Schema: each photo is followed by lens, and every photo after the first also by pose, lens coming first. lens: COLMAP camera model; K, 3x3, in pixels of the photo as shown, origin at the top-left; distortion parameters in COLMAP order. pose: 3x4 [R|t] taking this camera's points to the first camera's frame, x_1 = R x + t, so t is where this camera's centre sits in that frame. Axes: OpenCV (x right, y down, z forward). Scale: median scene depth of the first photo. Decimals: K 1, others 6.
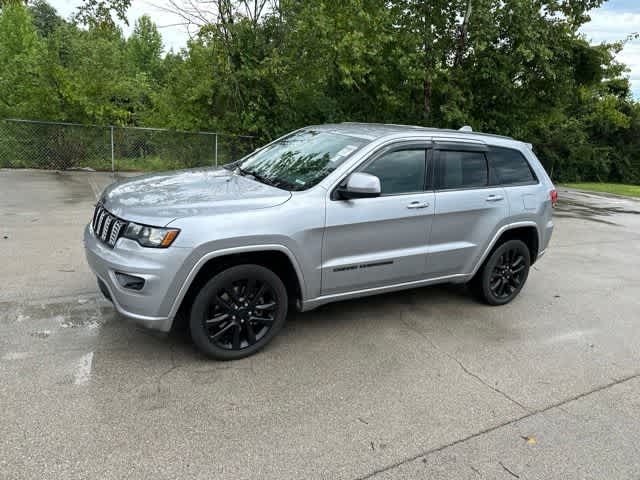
lens RADIAL K [[450.6, 0, 320.0], [0, 450.6, 236.9], [0, 0, 1]] dist [0.052209, -0.058190]
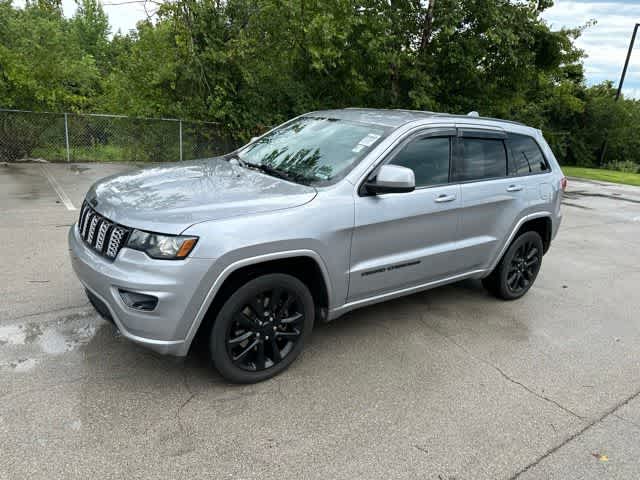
lens RADIAL K [[450.6, 0, 320.0], [0, 450.6, 236.9], [0, 0, 1]] dist [0.052209, -0.058190]
pose [[0.995545, -0.028580, 0.089854, -0.096447], [0.025932, 0.999198, 0.030501, -0.021945], [-0.090654, -0.028035, 0.995488, 0.086191]]
